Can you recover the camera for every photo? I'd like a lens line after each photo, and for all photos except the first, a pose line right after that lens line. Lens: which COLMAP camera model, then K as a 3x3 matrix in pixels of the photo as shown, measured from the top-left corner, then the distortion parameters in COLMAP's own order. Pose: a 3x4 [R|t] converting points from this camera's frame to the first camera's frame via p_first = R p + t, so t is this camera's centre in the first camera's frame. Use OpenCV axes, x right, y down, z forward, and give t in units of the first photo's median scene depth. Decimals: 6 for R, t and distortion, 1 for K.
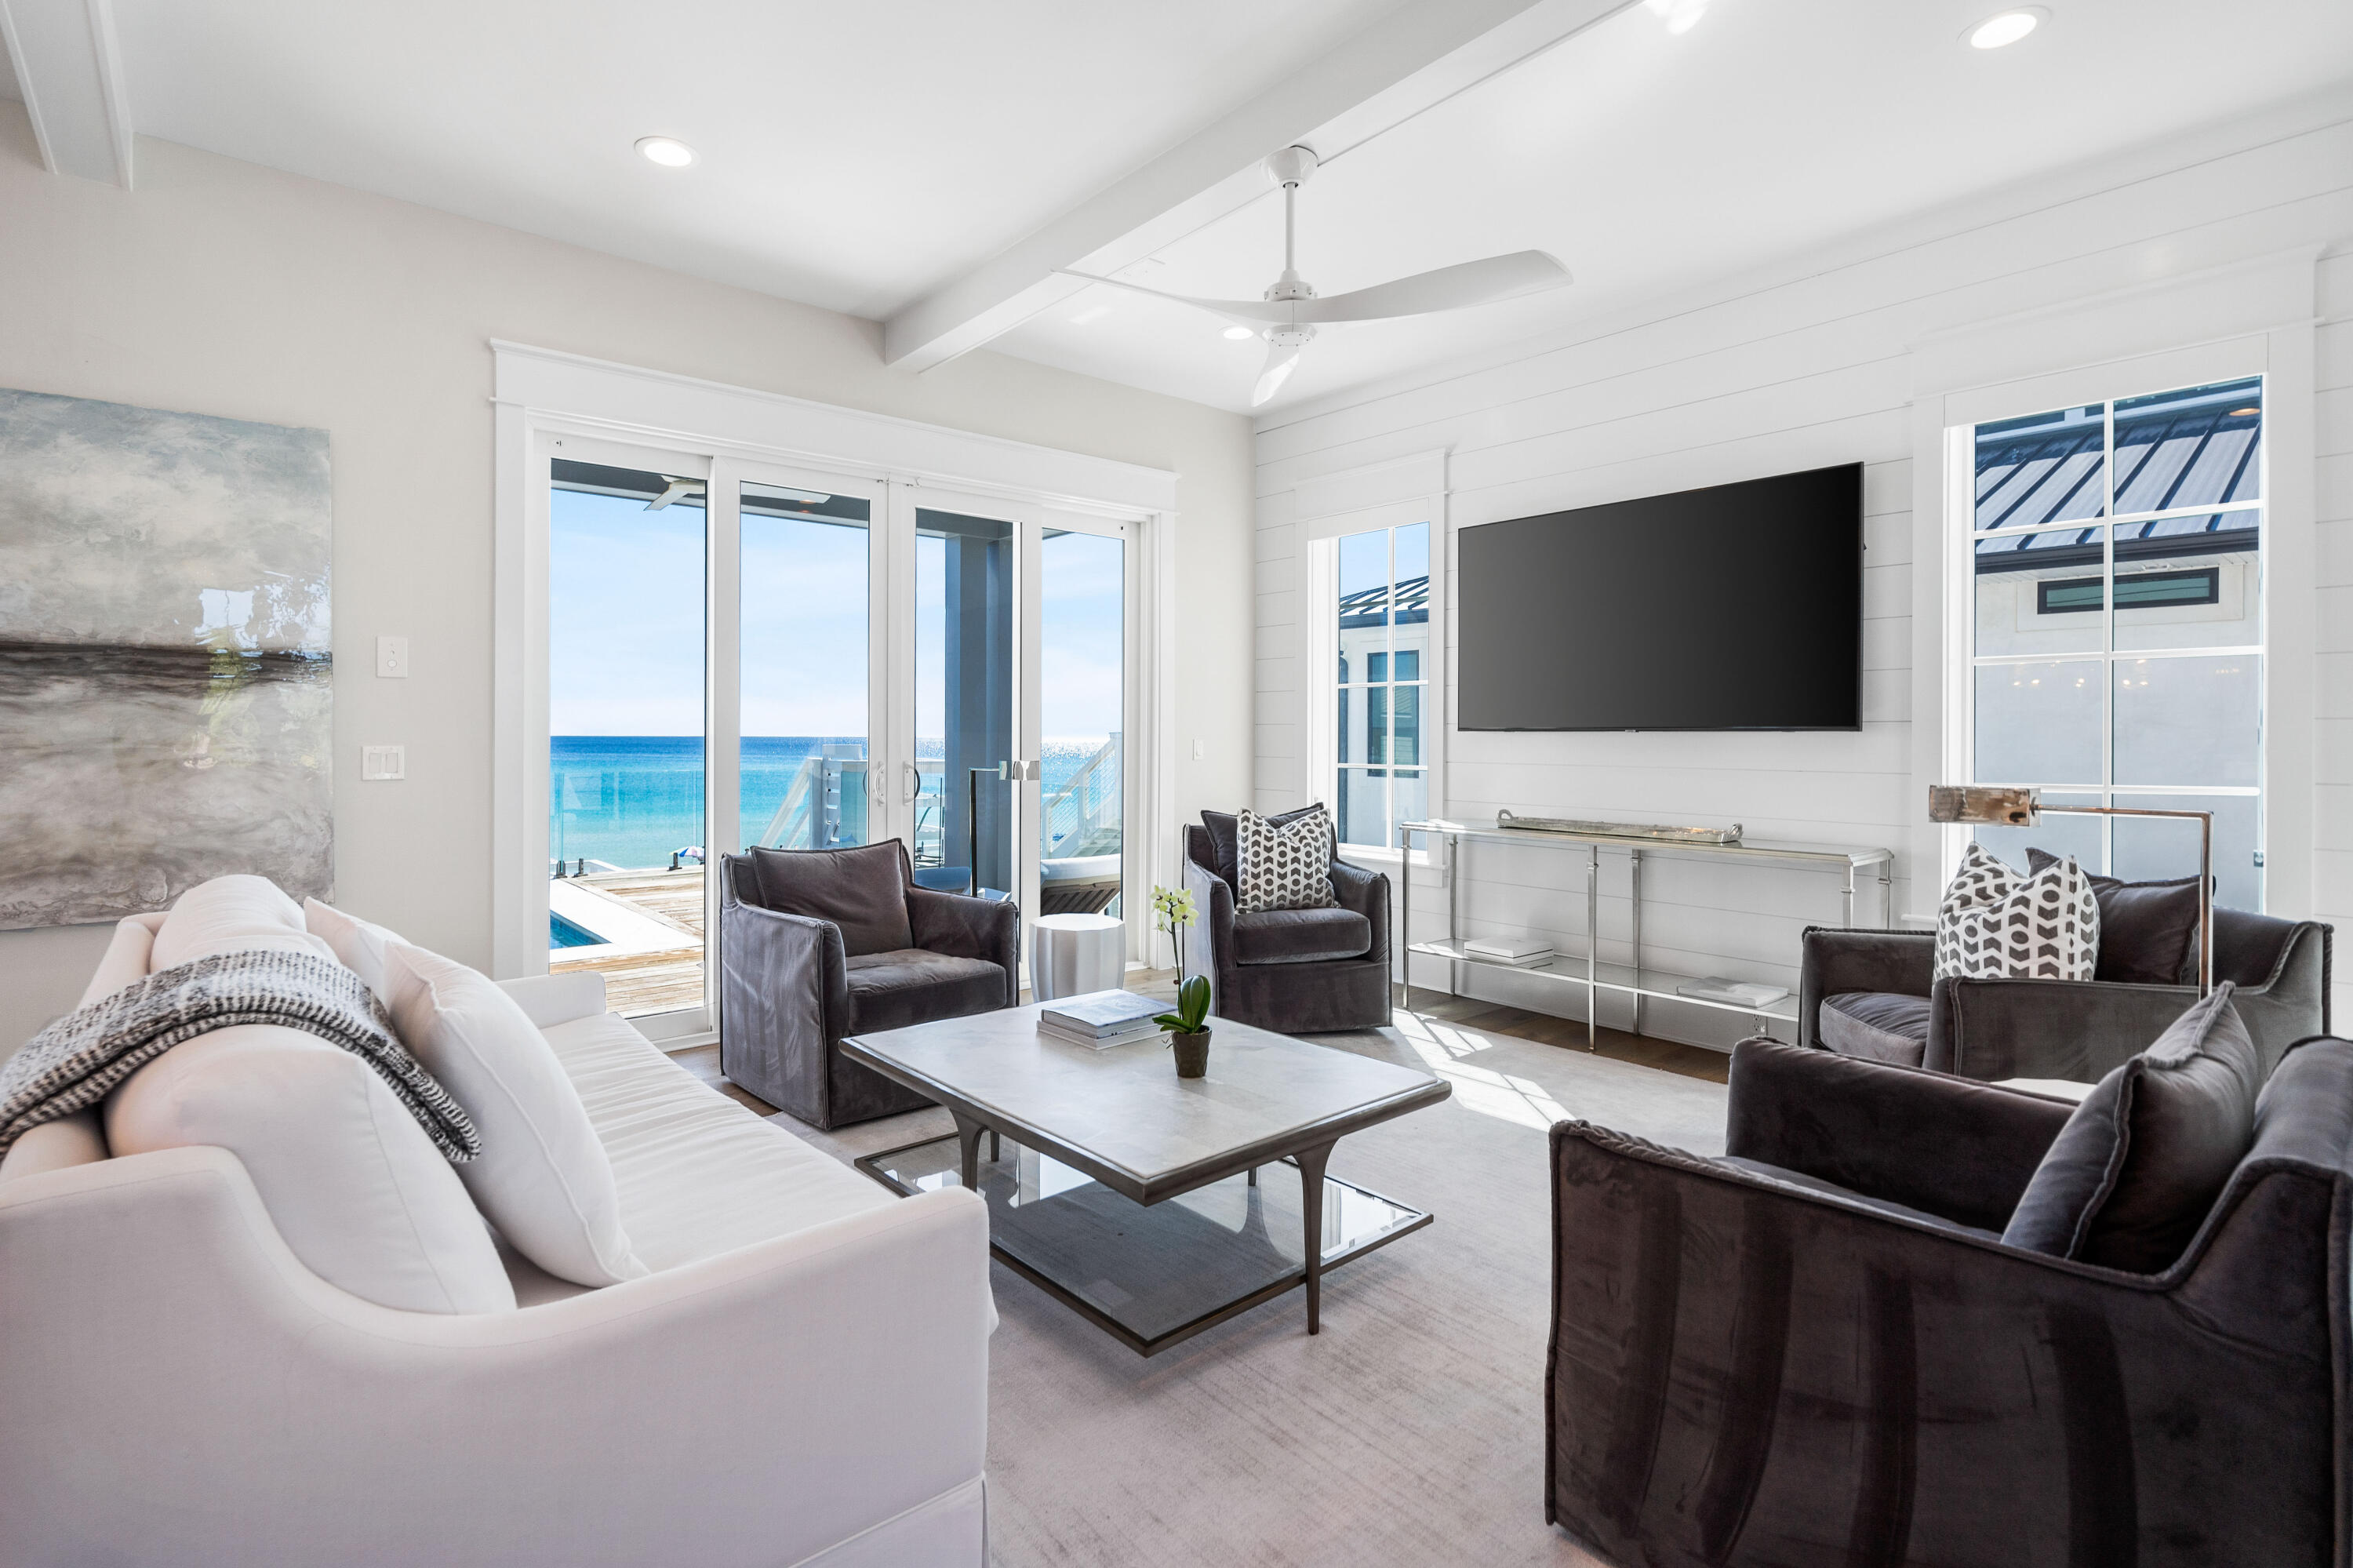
lens RADIAL K [[1110.7, 0, 1174.5], [0, 1110.7, 775.8], [0, 0, 1]] dist [-0.002656, 0.001237]
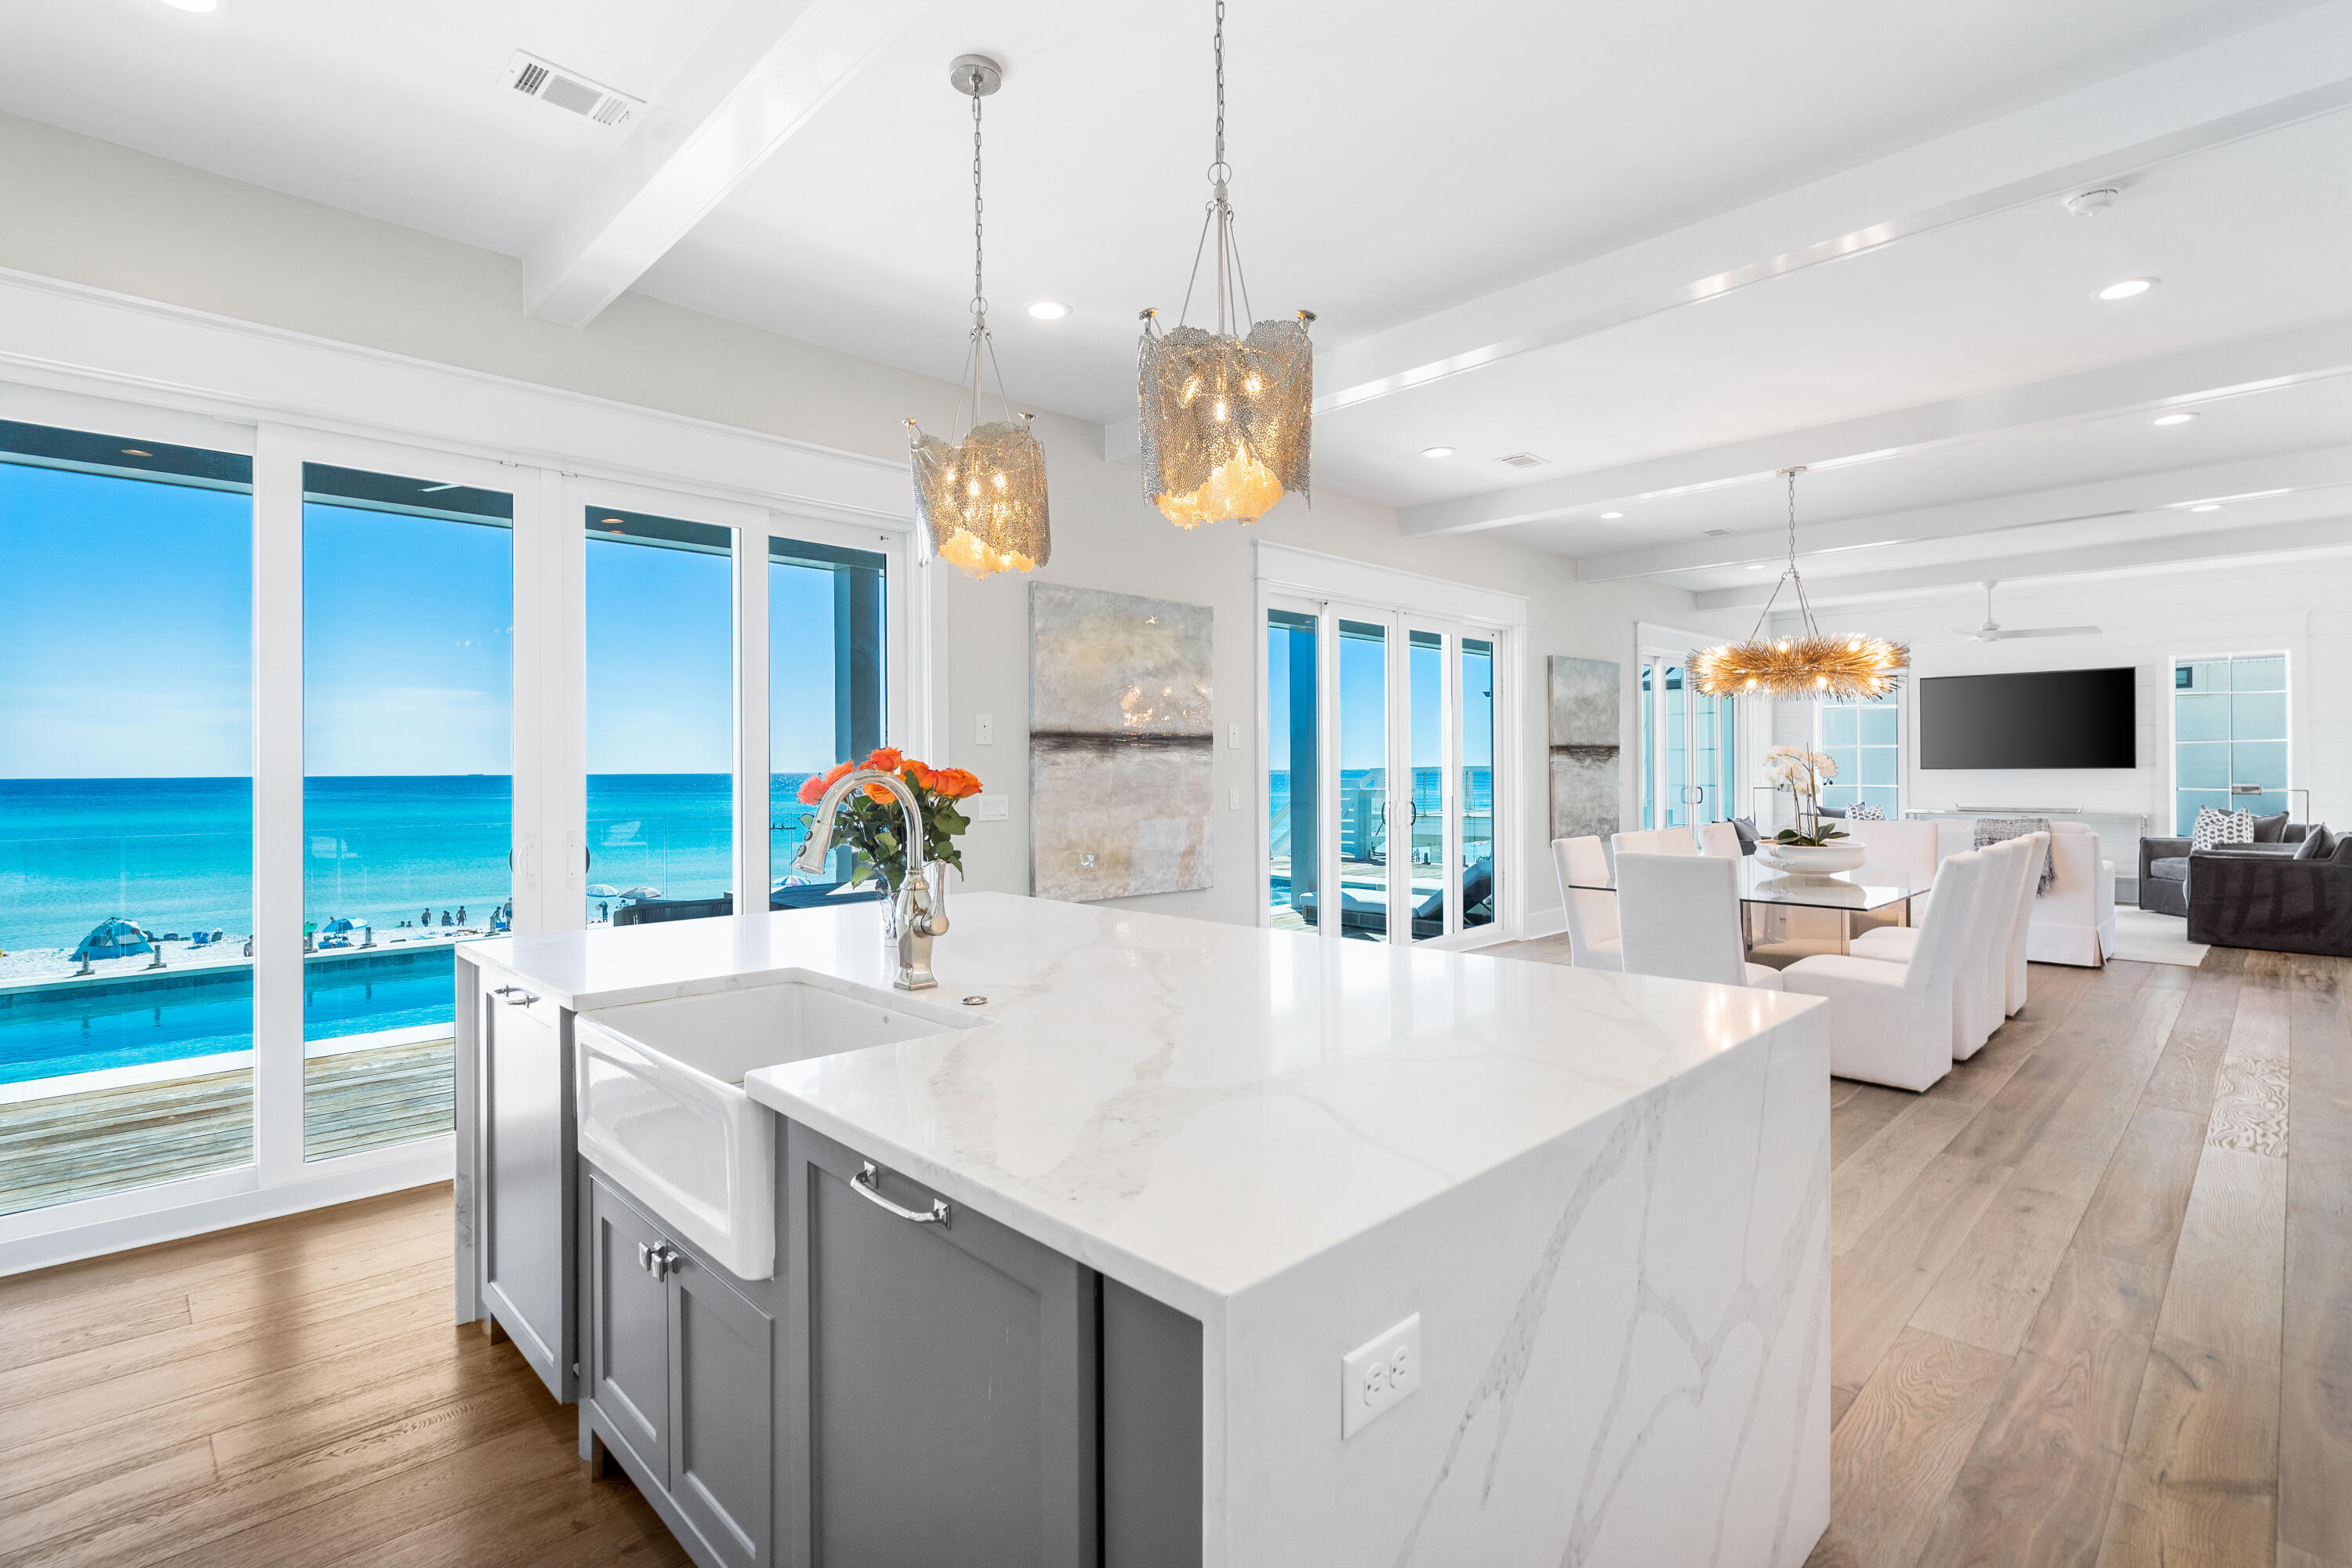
lens RADIAL K [[1110.2, 0, 1177.3], [0, 1110.2, 774.0], [0, 0, 1]] dist [-0.002656, 0.001237]
pose [[0.997521, -0.004509, 0.070221, -1.818763], [0.007003, 0.999352, -0.035306, 0.048750], [-0.070016, 0.035711, 0.996906, -1.447854]]
